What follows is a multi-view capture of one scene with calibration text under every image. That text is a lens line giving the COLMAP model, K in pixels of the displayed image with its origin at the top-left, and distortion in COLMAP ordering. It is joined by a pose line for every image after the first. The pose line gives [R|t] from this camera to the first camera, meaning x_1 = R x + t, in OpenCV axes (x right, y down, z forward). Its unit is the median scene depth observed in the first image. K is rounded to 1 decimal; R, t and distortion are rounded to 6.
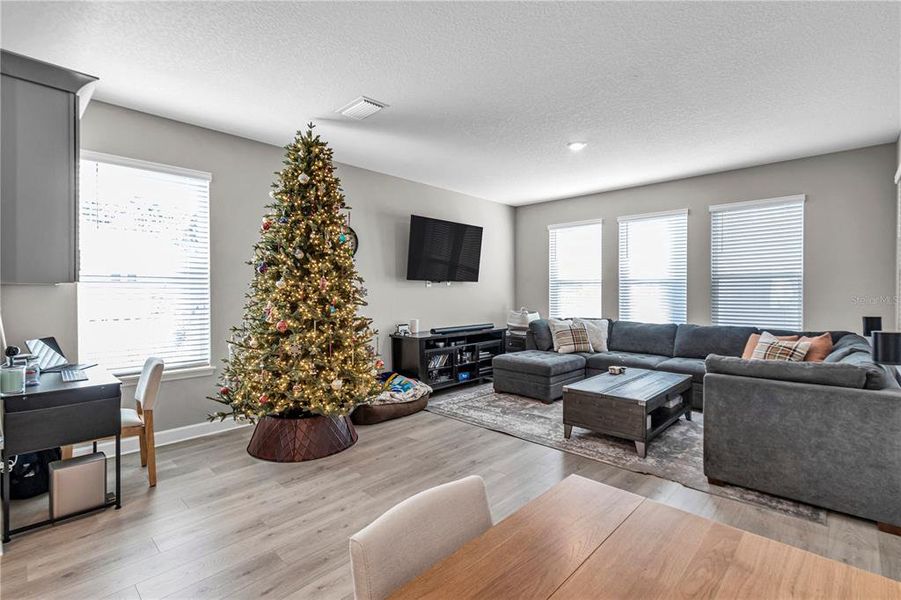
lens RADIAL K [[417.8, 0, 450.2], [0, 417.8, 294.3], [0, 0, 1]] dist [0.004812, 0.001607]
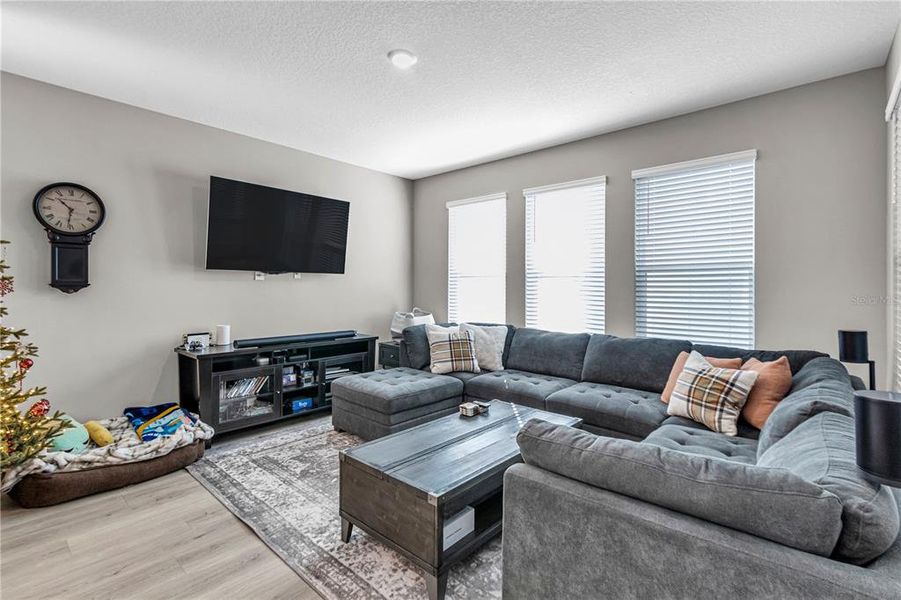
lens RADIAL K [[417.8, 0, 453.9], [0, 417.8, 281.7], [0, 0, 1]] dist [0.004812, 0.001607]
pose [[0.999543, 0.007666, 0.029258, 0.300460], [-0.007087, 0.999778, -0.019838, -0.002933], [-0.029404, 0.019621, 0.999375, 0.300329]]
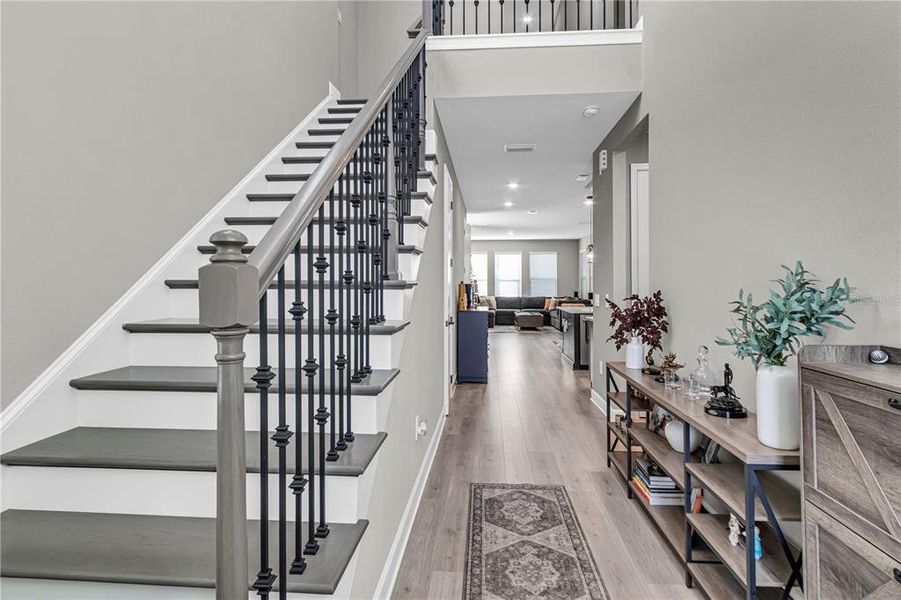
lens RADIAL K [[417.8, 0, 458.6], [0, 417.8, 279.8], [0, 0, 1]] dist [0.004812, 0.001607]
pose [[0.772745, 0.002150, 0.634713, -1.450222], [0.006410, 0.999917, -0.011191, -0.008202], [-0.634684, 0.012716, 0.772667, -0.781650]]
